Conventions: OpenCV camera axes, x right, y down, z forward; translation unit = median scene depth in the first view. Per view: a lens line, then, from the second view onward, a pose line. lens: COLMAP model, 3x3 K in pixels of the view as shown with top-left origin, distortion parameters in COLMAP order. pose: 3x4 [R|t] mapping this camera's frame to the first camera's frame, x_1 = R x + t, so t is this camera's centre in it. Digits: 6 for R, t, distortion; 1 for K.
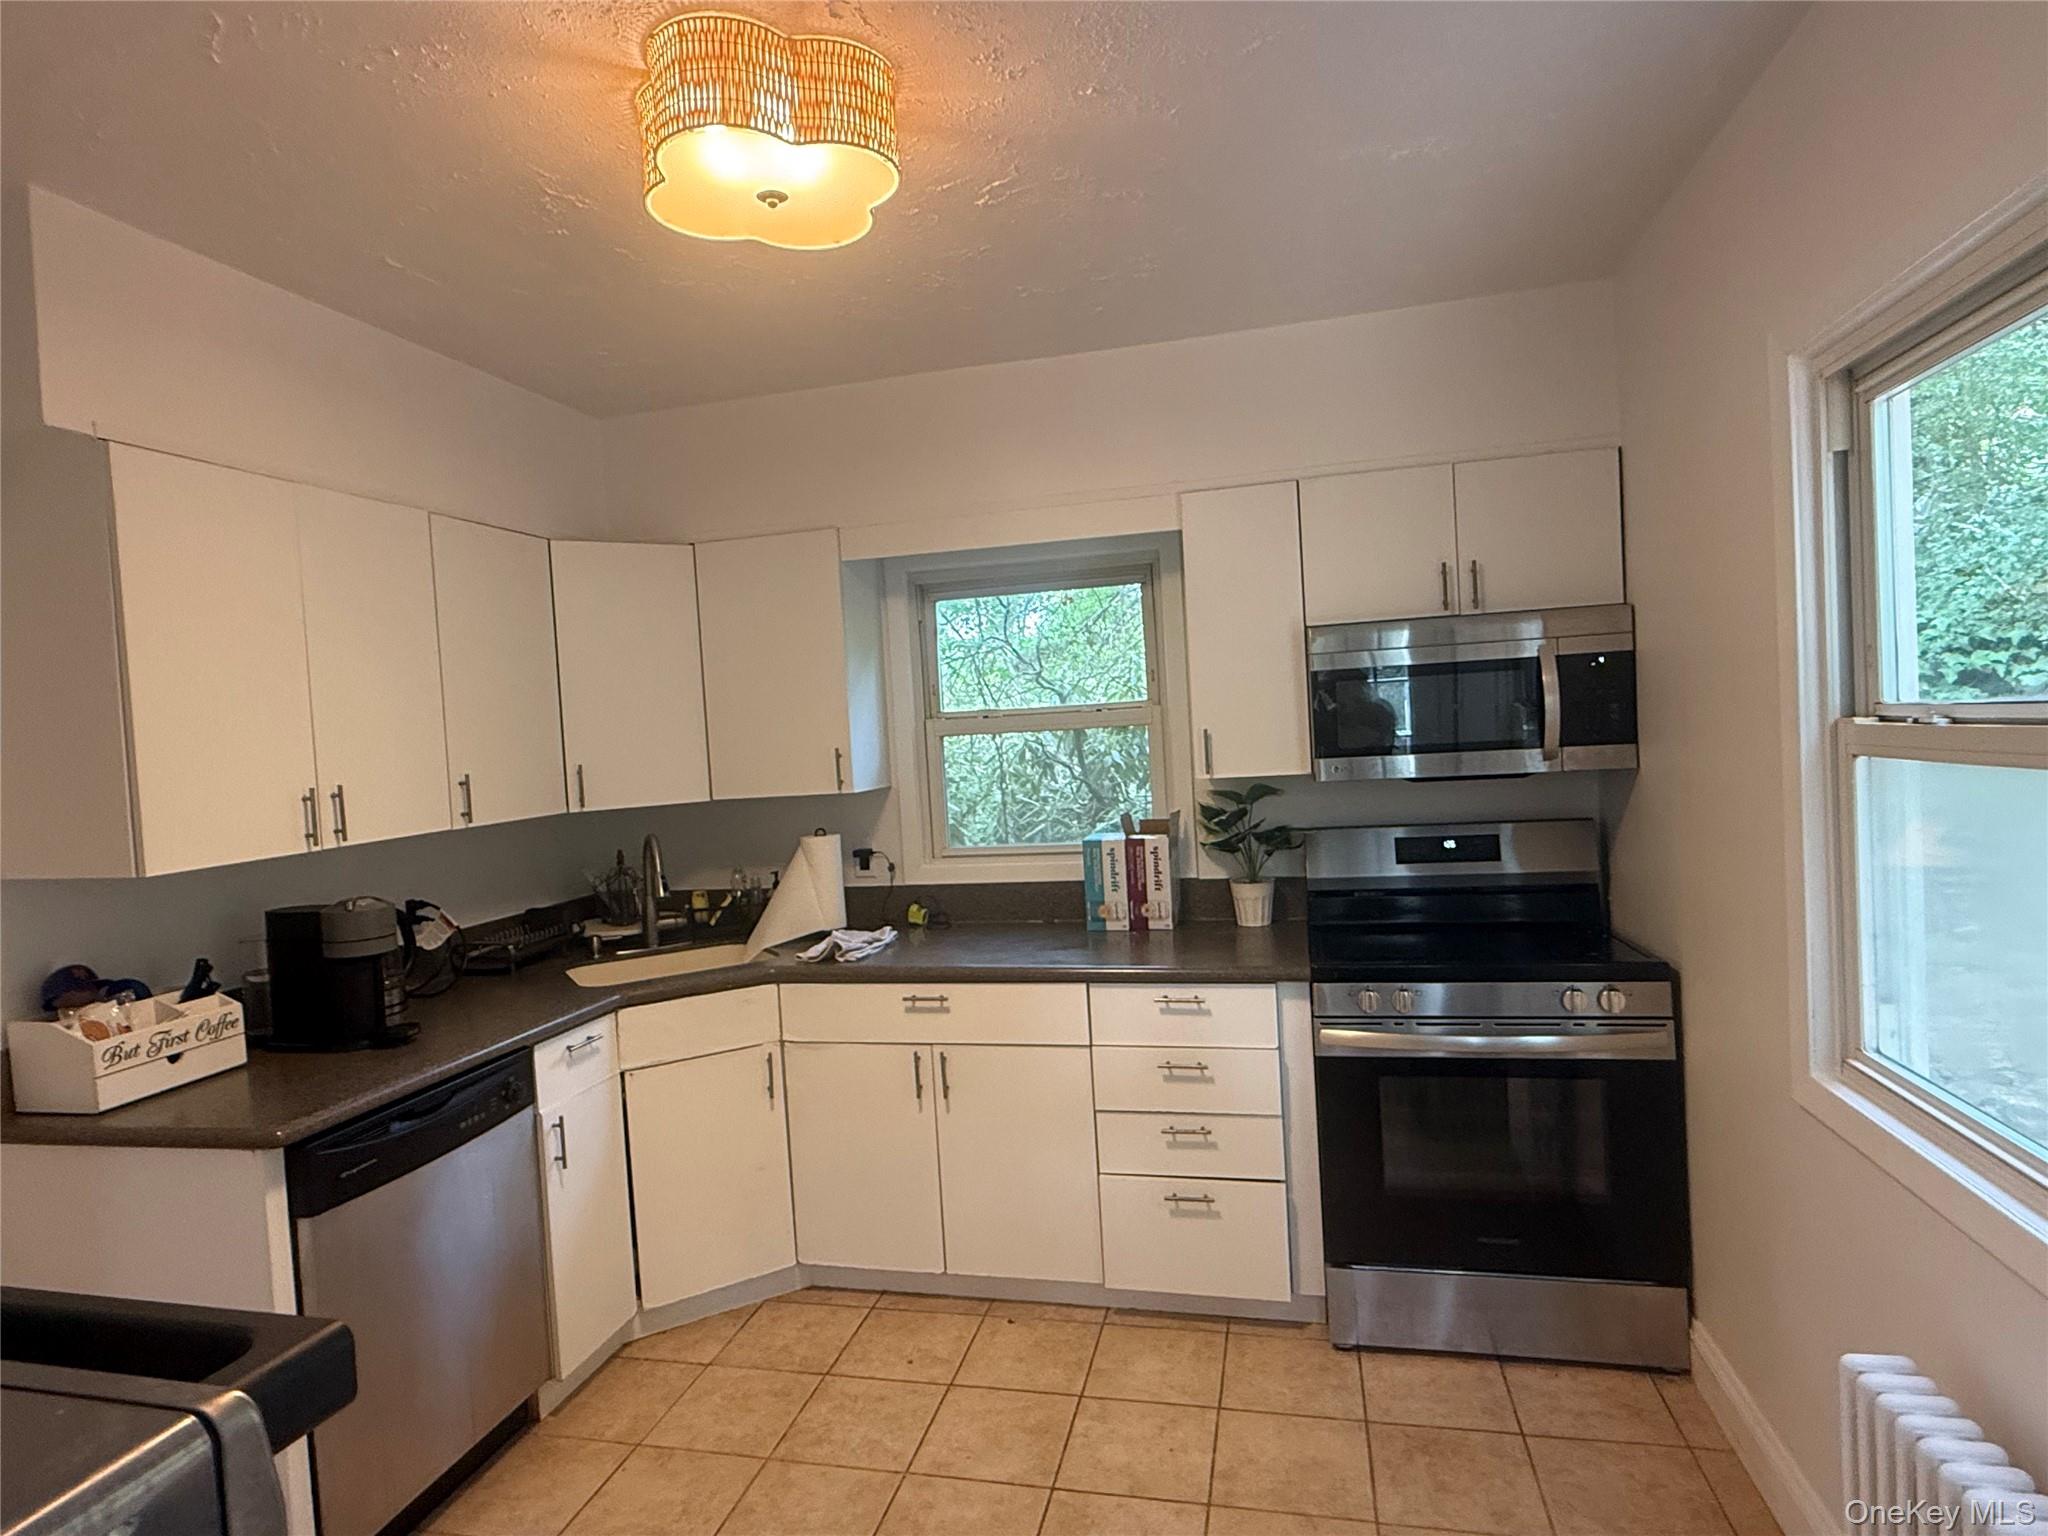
lens RADIAL K [[1133.9, 0, 1017.7], [0, 1133.9, 767.3], [0, 0, 1]] dist [0.000155, -0.000291]
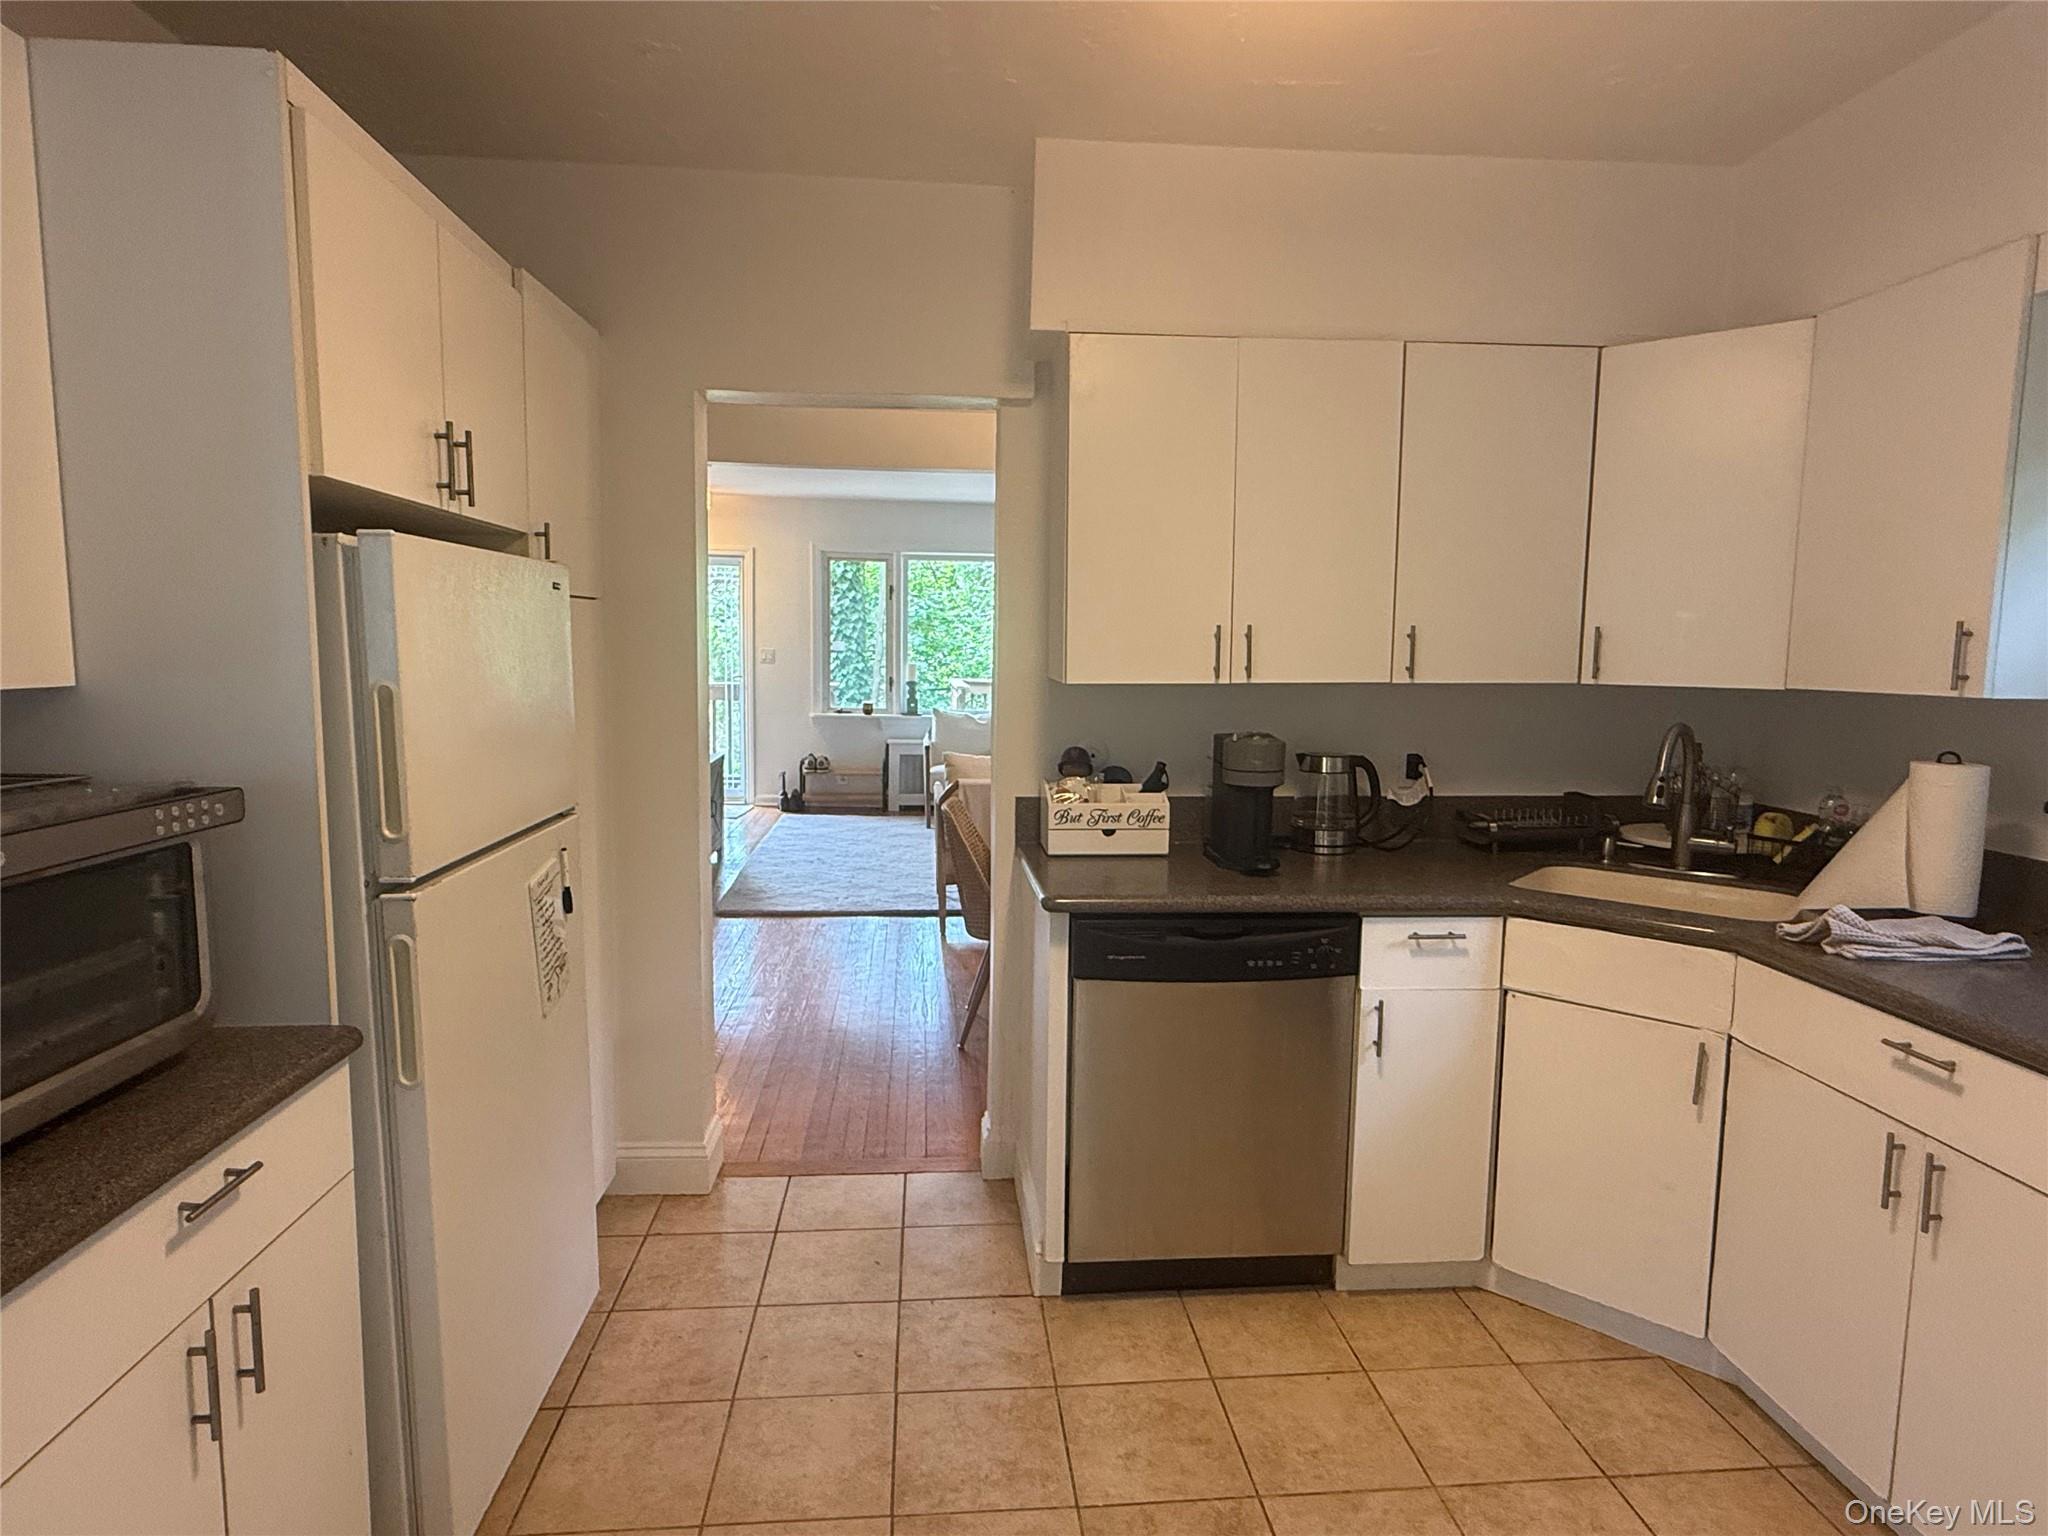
lens RADIAL K [[1133.9, 0, 1020.1], [0, 1133.9, 768.8], [0, 0, 1]] dist [0.000155, -0.000291]
pose [[0.308554, 0.166525, -0.936517, 0.312193], [-0.061081, 0.985993, 0.155198, -0.002948], [0.949244, 0.009316, 0.314403, 0.397123]]
